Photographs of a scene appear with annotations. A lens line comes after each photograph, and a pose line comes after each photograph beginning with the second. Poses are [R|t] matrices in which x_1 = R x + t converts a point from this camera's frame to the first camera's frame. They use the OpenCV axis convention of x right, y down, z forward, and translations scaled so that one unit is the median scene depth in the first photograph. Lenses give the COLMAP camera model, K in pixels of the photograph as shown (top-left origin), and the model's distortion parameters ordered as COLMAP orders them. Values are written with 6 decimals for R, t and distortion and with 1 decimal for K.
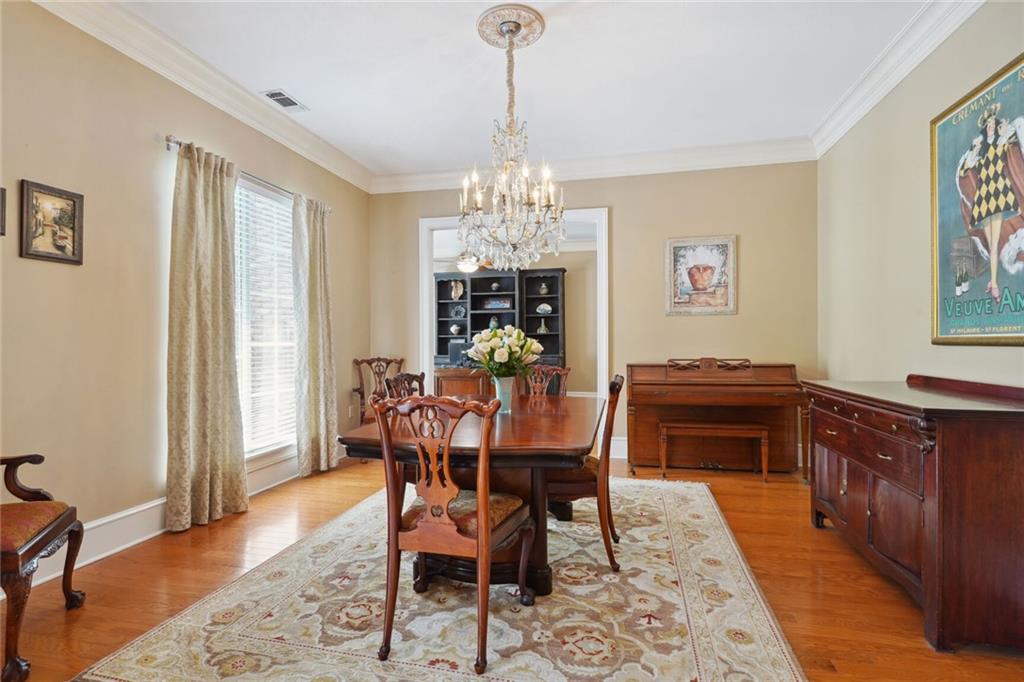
lens RADIAL K [[500.8, 0, 510.7], [0, 500.8, 342.0], [0, 0, 1]] dist [0.003266, -0.003354]
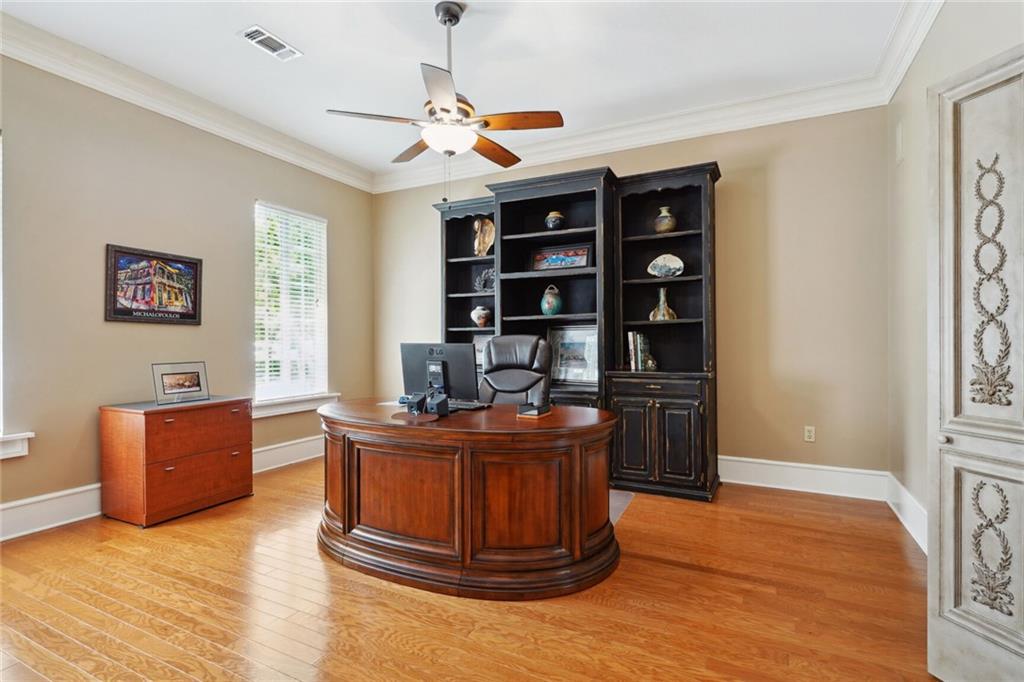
lens RADIAL K [[500.8, 0, 514.7], [0, 500.8, 340.8], [0, 0, 1]] dist [0.003266, -0.003354]
pose [[0.972381, 0.006279, -0.233316, 0.041348], [-0.005662, 0.999978, 0.003316, -0.001431], [0.233332, -0.001904, 0.972395, 0.548744]]
